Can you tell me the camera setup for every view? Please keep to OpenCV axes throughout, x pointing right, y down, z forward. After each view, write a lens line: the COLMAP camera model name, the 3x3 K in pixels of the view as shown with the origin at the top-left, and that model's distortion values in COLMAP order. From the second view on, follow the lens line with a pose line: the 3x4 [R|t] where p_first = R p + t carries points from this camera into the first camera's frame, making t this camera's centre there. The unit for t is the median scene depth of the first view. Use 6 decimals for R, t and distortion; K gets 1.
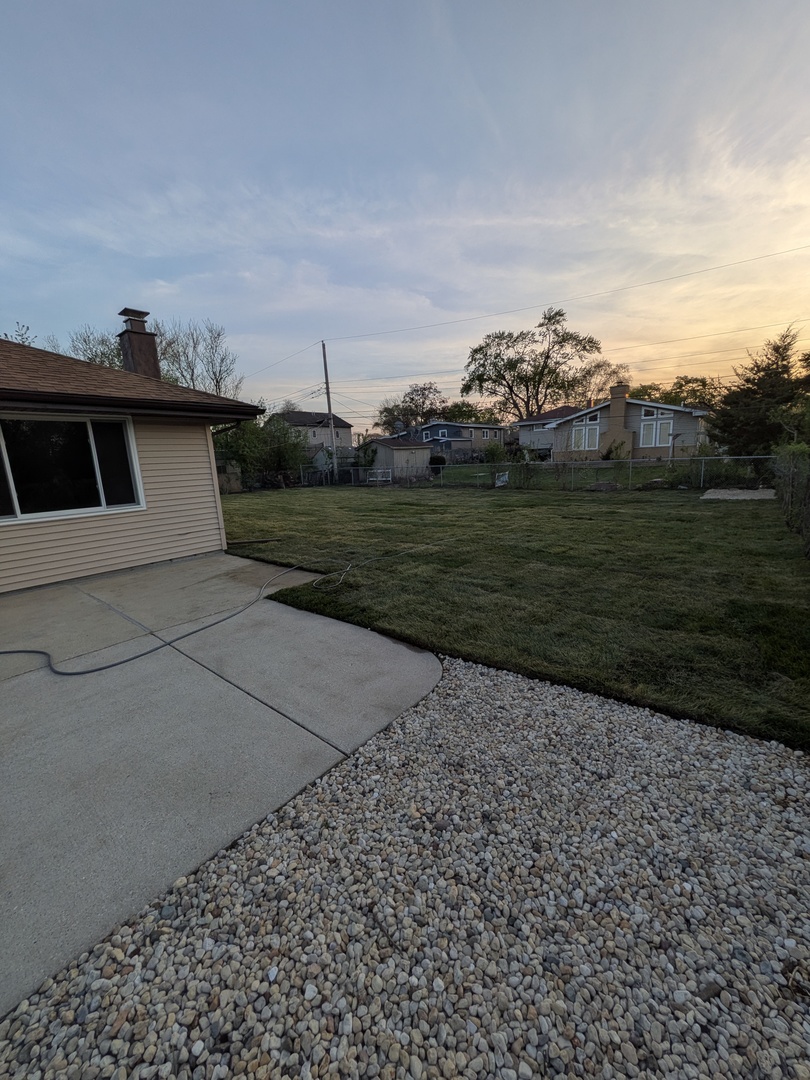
lens RADIAL K [[429.5, 0, 406.4], [0, 429.5, 543.1], [0, 0, 1]] dist [0.000970, -0.000354]
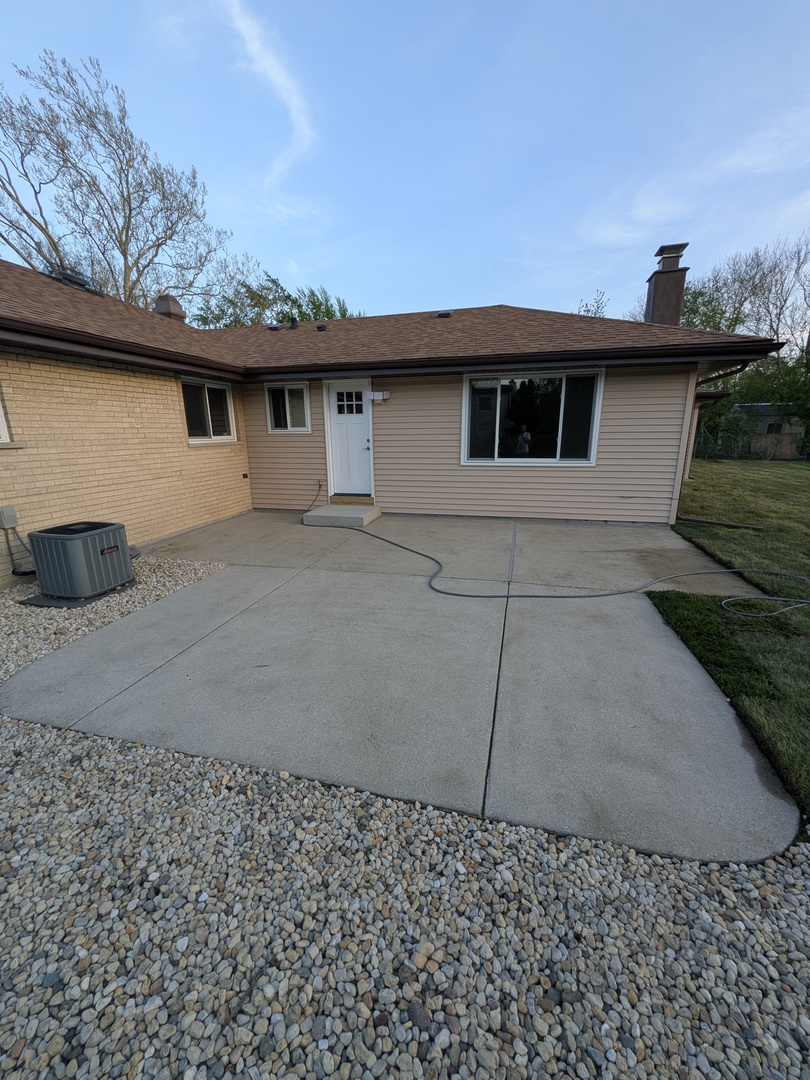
lens RADIAL K [[429.5, 0, 404.2], [0, 429.5, 541.3], [0, 0, 1]] dist [0.000970, -0.000354]
pose [[0.408122, 0.268723, -0.872482, 0.374357], [-0.184376, 0.960265, 0.209515, -0.114904], [0.894115, 0.075357, 0.441451, 0.561148]]
